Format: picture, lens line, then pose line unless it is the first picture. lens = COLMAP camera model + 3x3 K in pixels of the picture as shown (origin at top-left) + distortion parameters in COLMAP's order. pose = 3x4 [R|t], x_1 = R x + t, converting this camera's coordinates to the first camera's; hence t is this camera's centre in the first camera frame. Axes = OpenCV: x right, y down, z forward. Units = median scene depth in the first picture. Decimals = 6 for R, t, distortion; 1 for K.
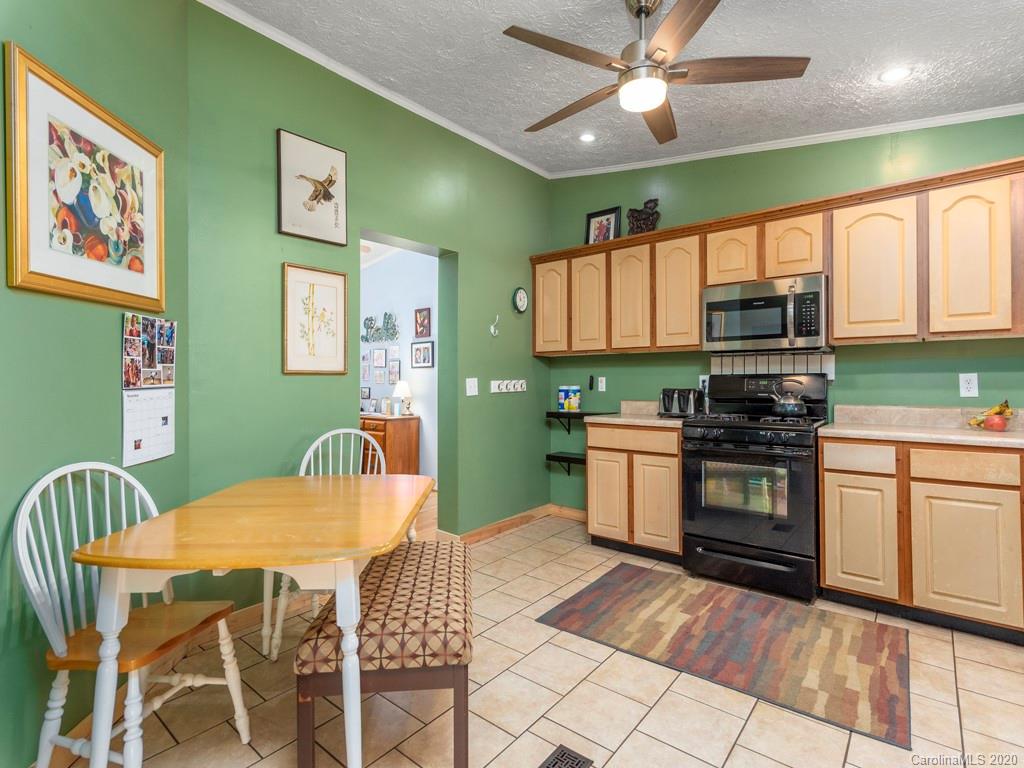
lens RADIAL K [[490.3, 0, 517.9], [0, 490.3, 384.9], [0, 0, 1]] dist [0.001710, -0.001109]
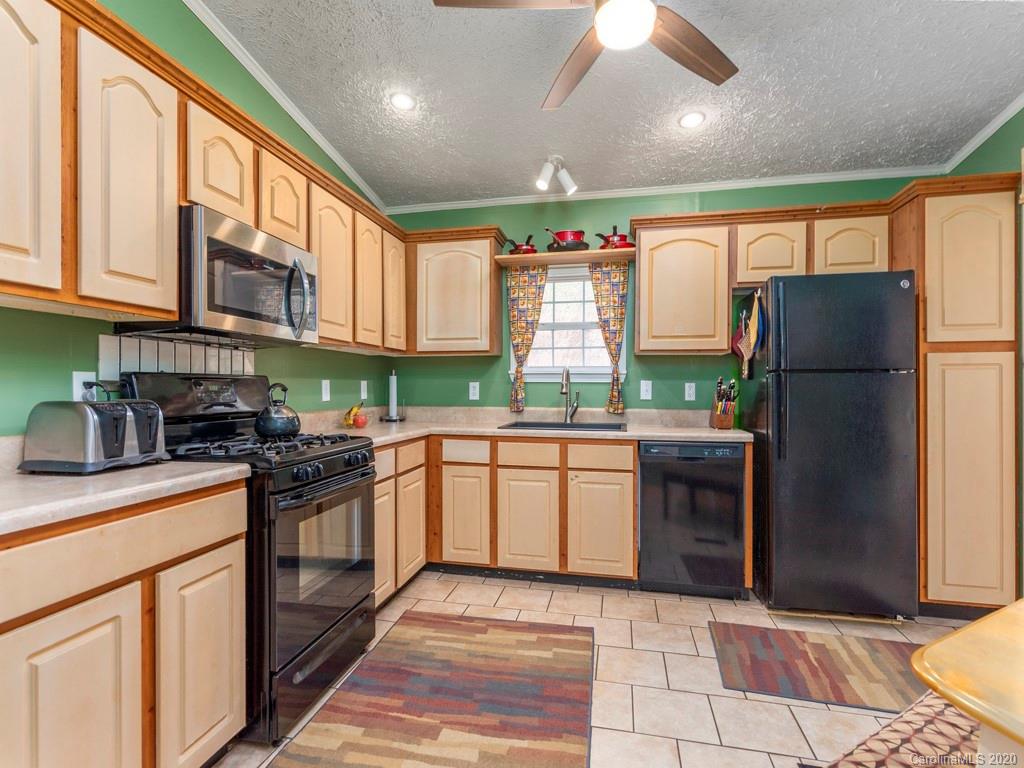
lens RADIAL K [[490.3, 0, 522.9], [0, 490.3, 389.4], [0, 0, 1]] dist [0.001710, -0.001109]
pose [[-0.443594, -0.002493, 0.896224, -0.175418], [-0.004363, 0.999990, 0.000622, -0.003090], [-0.896217, -0.003634, -0.443601, 0.682540]]
